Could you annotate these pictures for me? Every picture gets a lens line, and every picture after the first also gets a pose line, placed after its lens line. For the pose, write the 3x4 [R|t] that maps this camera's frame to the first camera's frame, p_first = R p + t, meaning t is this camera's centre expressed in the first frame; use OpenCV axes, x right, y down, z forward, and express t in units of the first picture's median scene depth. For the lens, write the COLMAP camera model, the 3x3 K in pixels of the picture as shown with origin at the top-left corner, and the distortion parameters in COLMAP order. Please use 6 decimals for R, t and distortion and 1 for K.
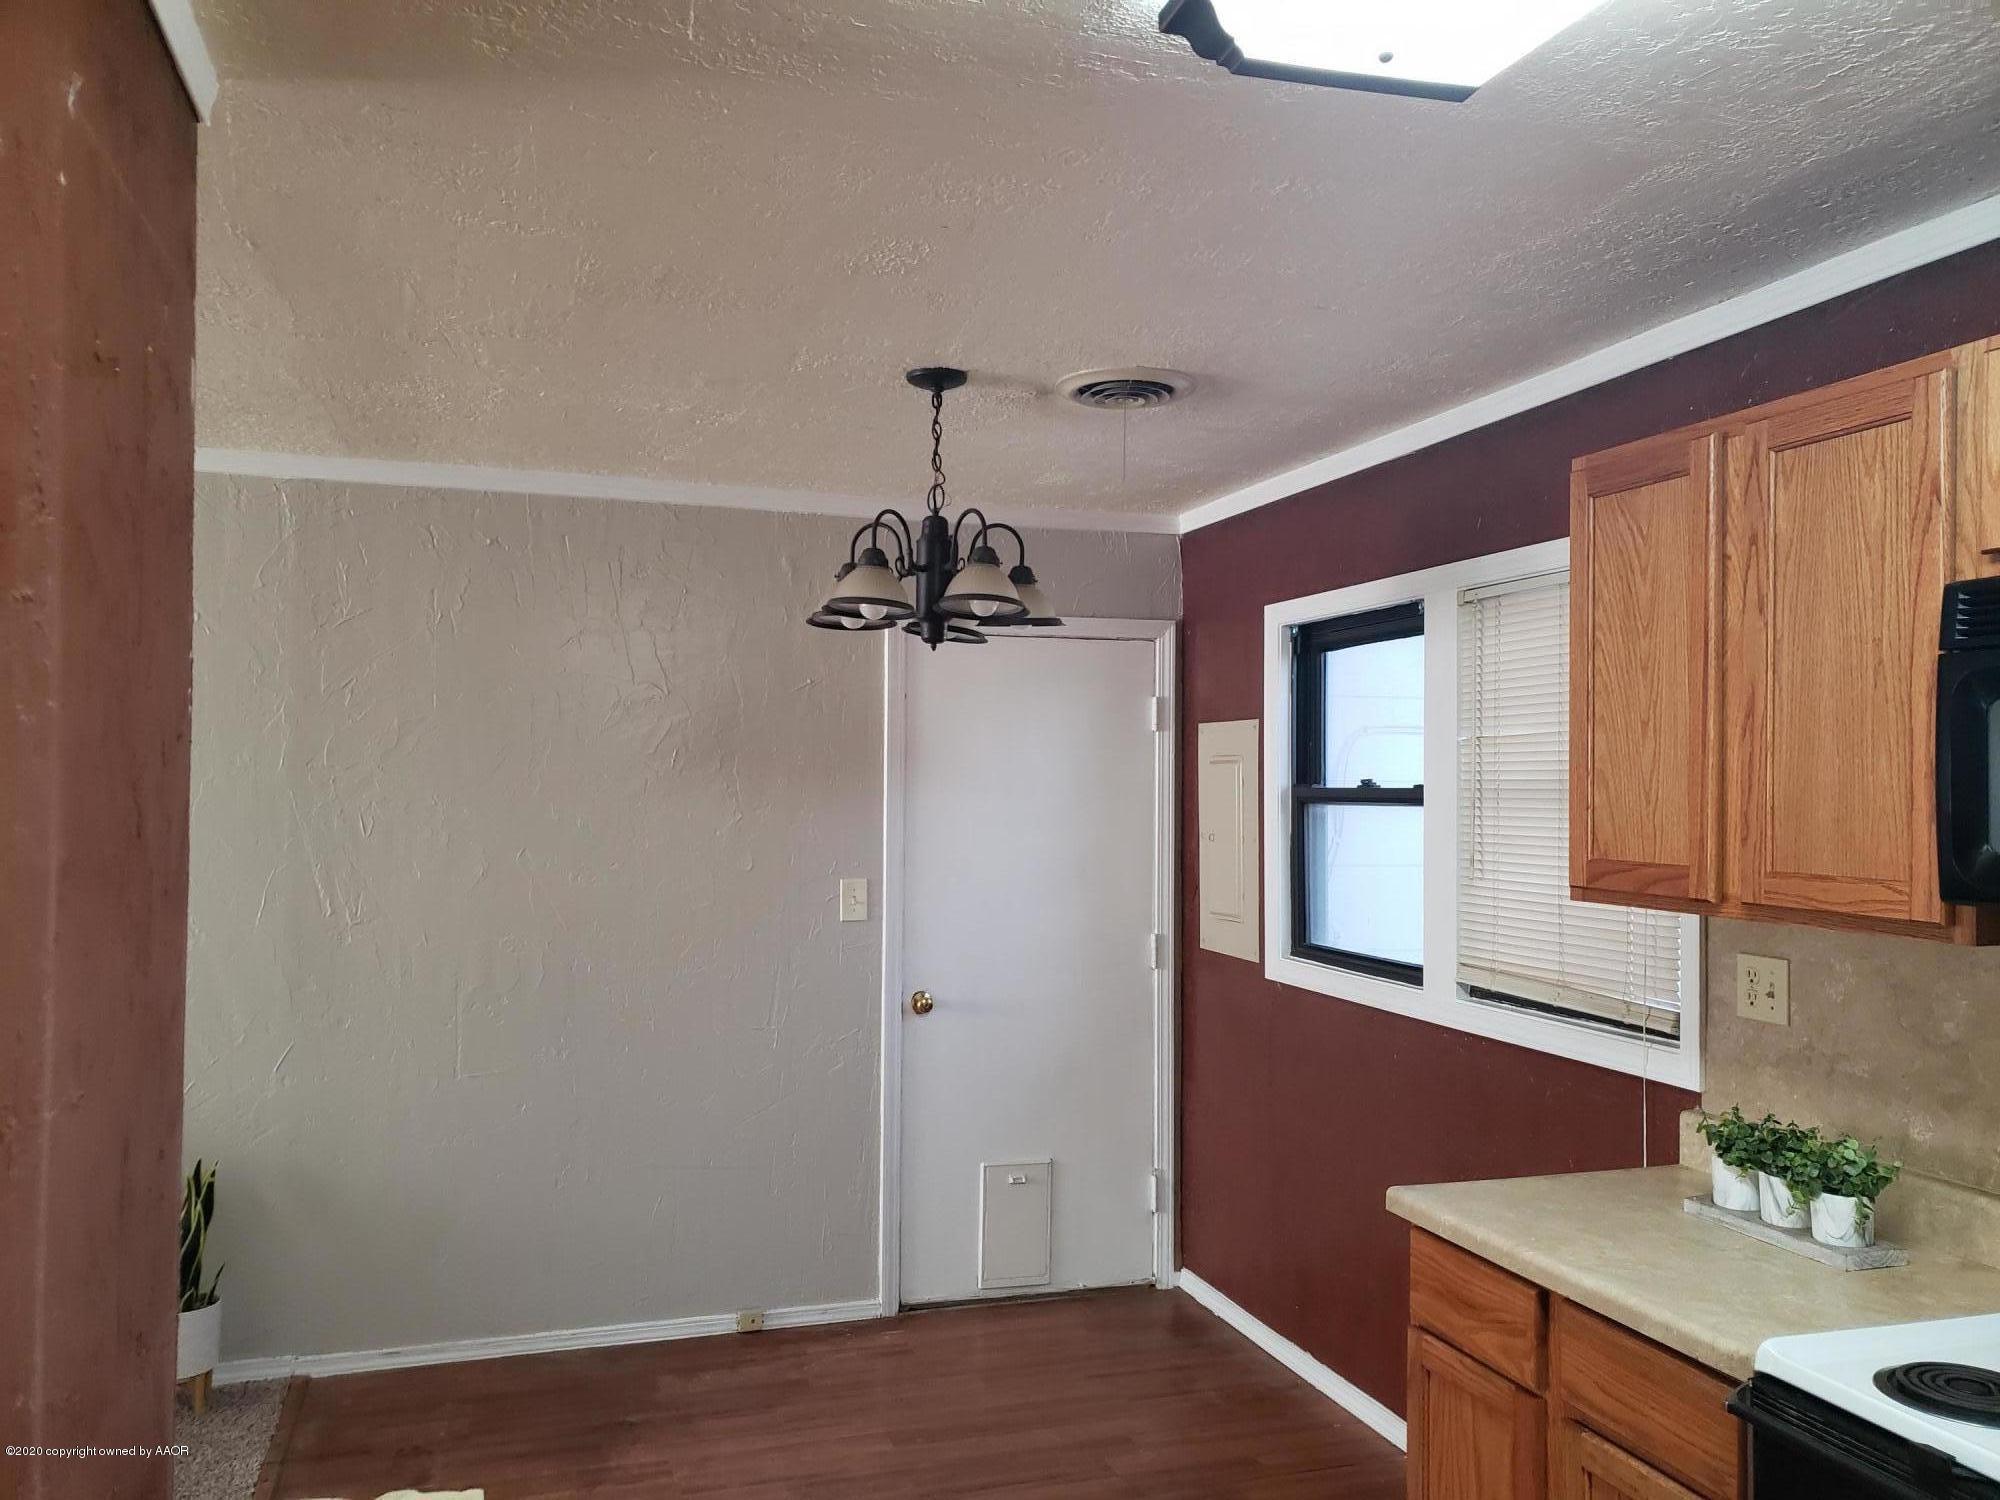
lens RADIAL K [[1548.8, 0, 995.2], [0, 1548.8, 760.8], [0, 0, 1]] dist [0.026171, -0.001910]
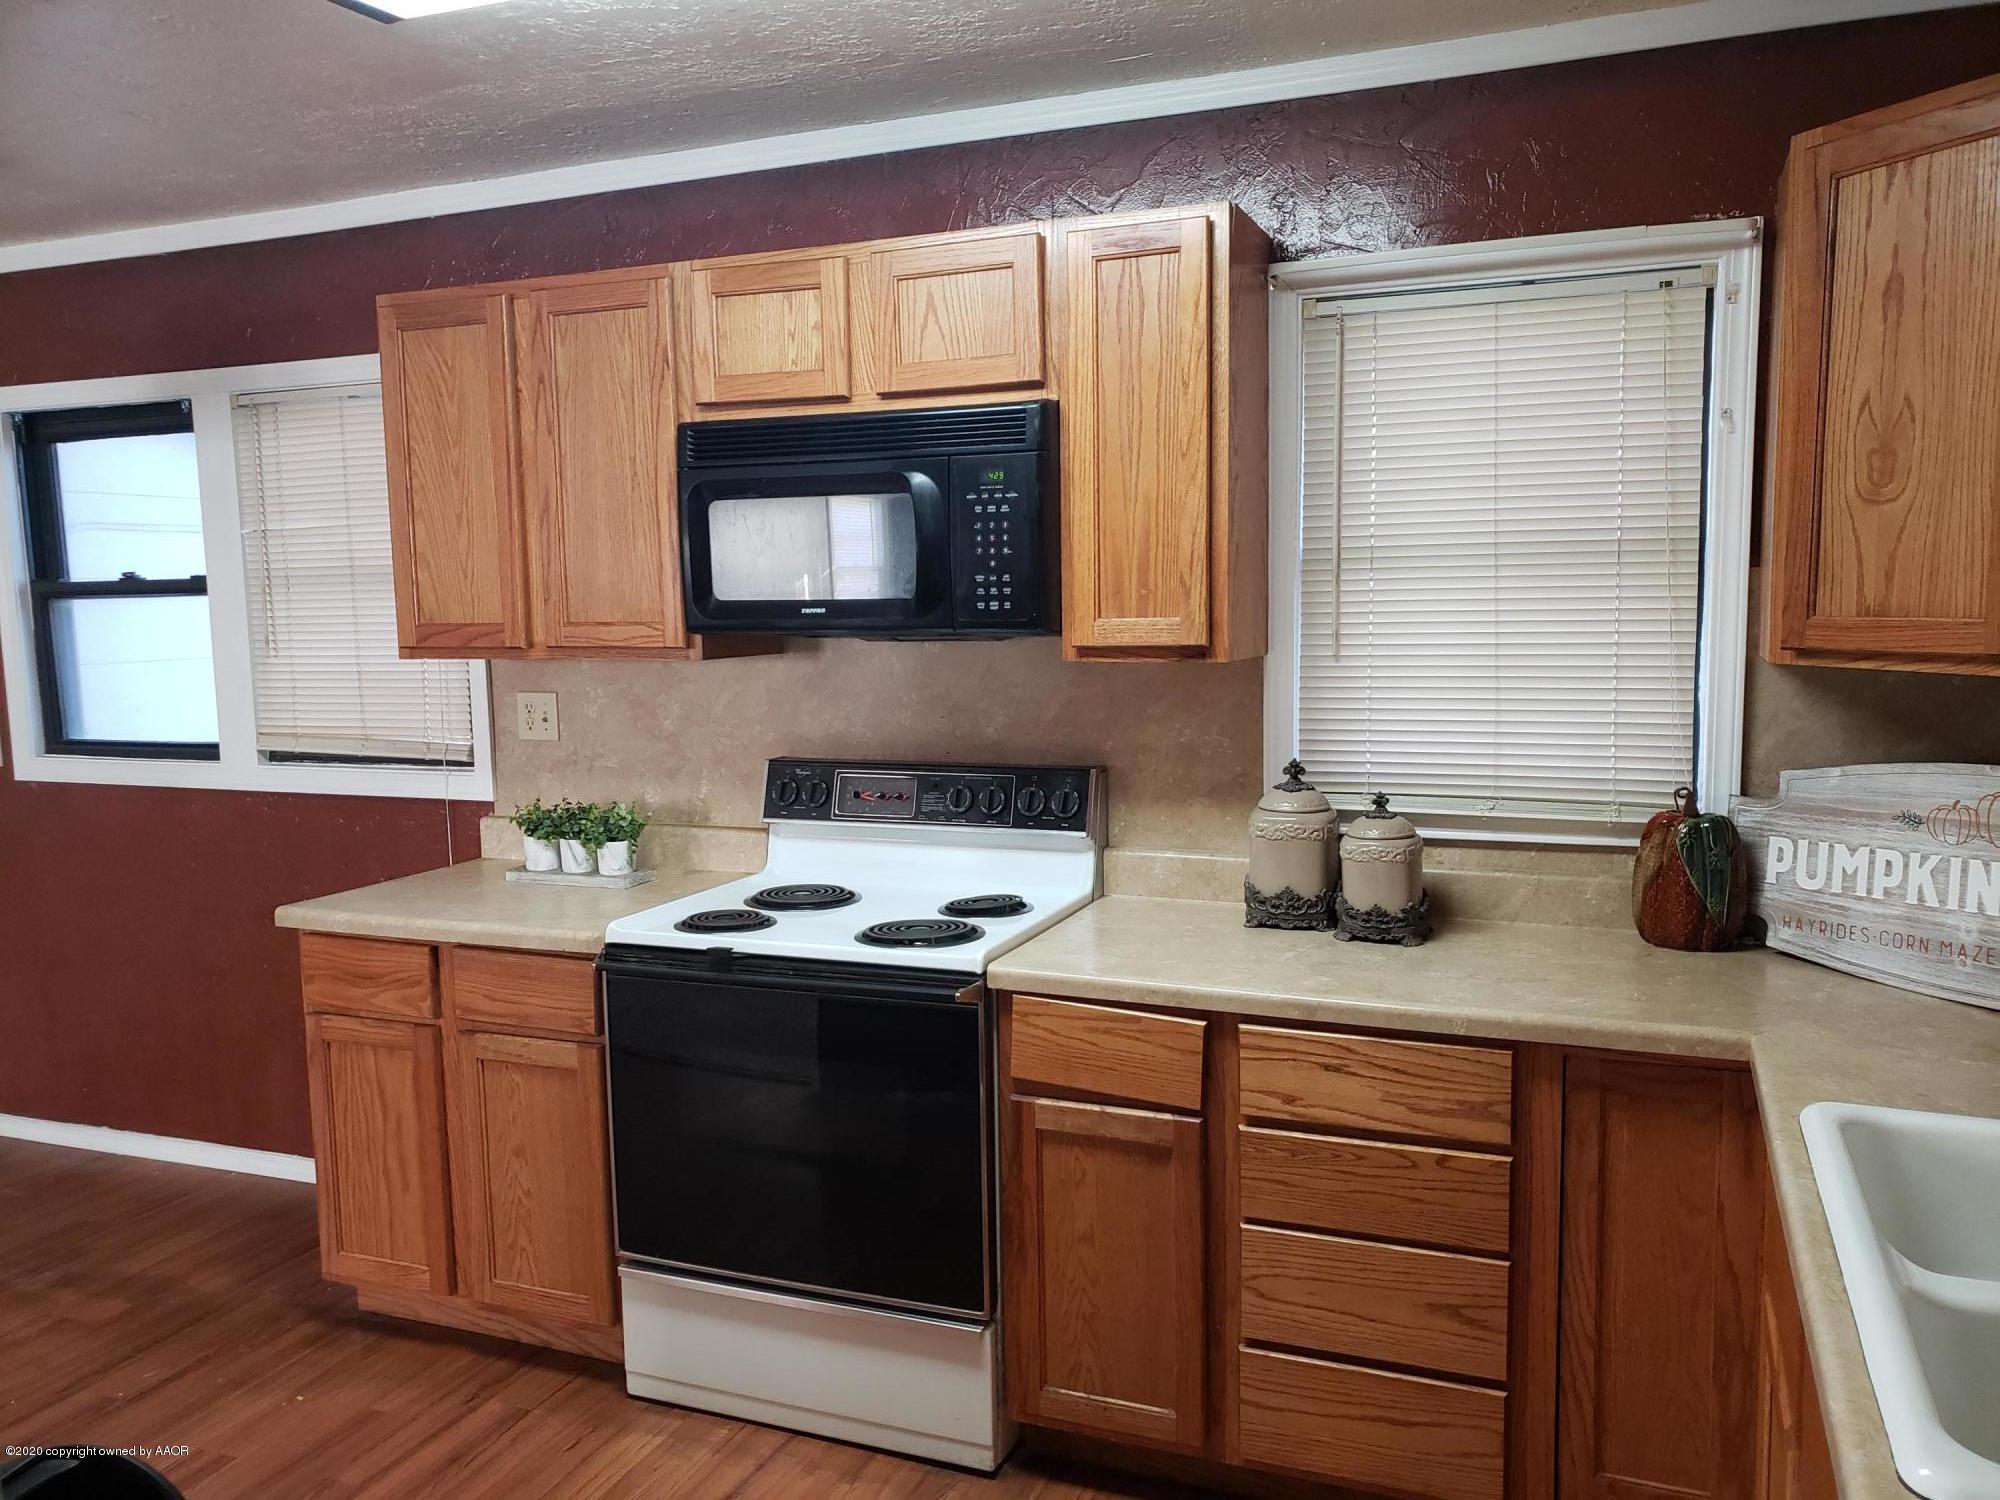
lens RADIAL K [[1548.8, 0, 1003.8], [0, 1548.8, 752.7], [0, 0, 1]] dist [0.026171, -0.001910]
pose [[0.642393, -0.099619, 0.759874, -0.308508], [0.012688, 0.992762, 0.119423, 0.023910], [-0.766271, -0.067075, 0.639007, -0.194207]]
